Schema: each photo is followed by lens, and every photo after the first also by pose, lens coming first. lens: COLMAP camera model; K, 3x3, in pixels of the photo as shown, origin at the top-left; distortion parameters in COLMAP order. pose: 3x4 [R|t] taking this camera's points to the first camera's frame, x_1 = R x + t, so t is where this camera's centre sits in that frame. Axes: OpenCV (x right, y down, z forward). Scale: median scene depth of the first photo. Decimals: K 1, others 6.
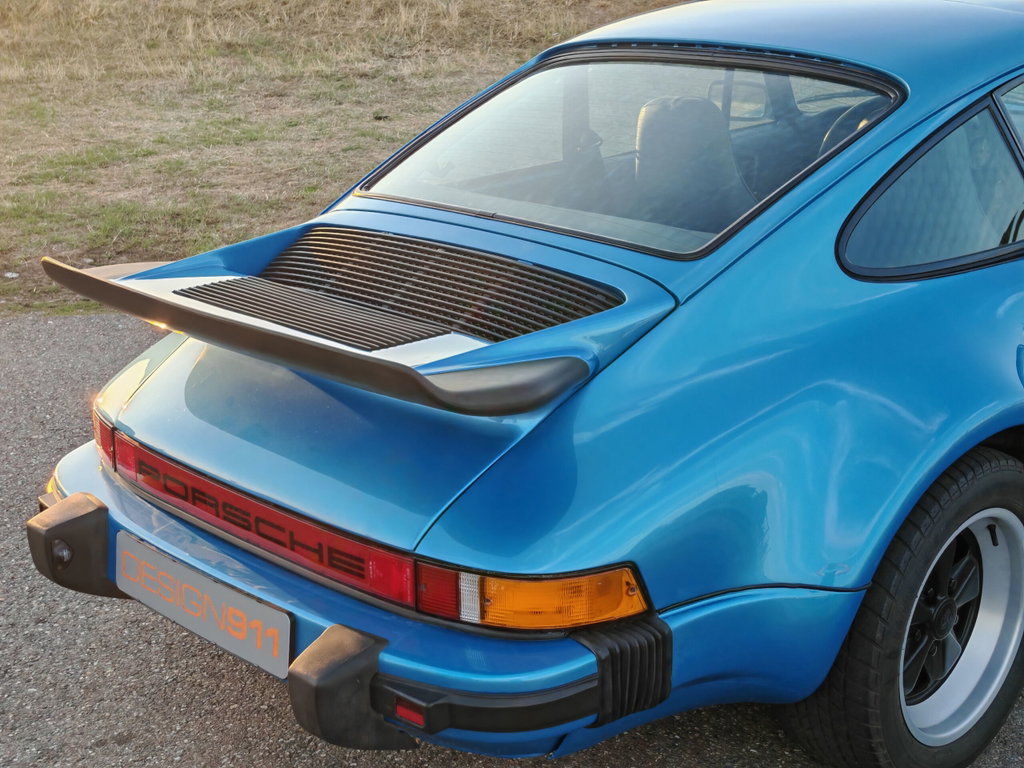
lens RADIAL K [[1575.2, 0, 503.0], [0, 1575.2, 379.4], [0, 0, 1]] dist [0.104194, 0.000000]
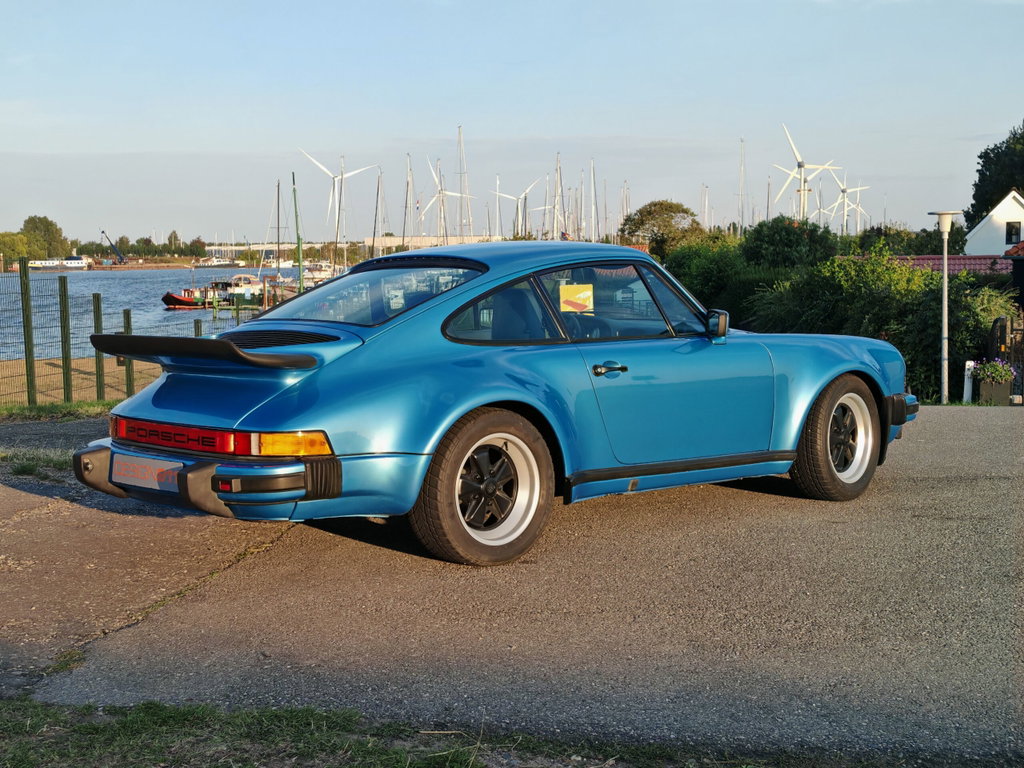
lens RADIAL K [[1575.2, 0, 515.3], [0, 1575.2, 383.1], [0, 0, 1]] dist [0.104194, 0.000000]
pose [[0.999391, 0.011660, -0.032887, 0.444392], [-0.019120, 0.971421, -0.236594, 0.597292], [0.029188, 0.237078, 0.971052, -1.316819]]
